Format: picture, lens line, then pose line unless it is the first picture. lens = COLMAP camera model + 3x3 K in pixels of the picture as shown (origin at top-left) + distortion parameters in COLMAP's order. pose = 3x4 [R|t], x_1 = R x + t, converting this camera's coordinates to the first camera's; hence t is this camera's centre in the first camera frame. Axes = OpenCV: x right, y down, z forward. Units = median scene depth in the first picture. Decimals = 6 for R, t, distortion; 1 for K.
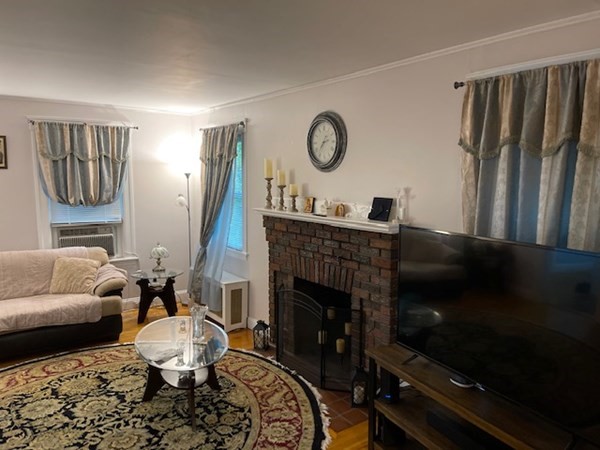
lens RADIAL K [[449.0, 0, 302.9], [0, 449.0, 228.0], [0, 0, 1]] dist [0.038388, -0.048679]
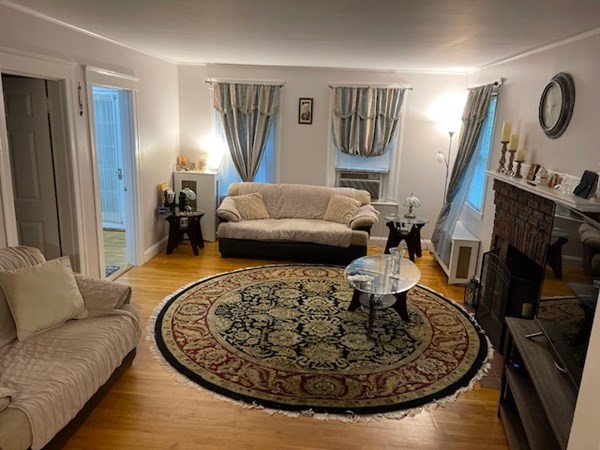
lens RADIAL K [[449.0, 0, 296.8], [0, 449.0, 224.2], [0, 0, 1]] dist [0.038388, -0.048679]
pose [[0.750197, 0.172462, -0.638327, 0.240349], [-0.110093, 0.984490, 0.136600, -0.016586], [0.651985, -0.032202, 0.757548, -0.055116]]
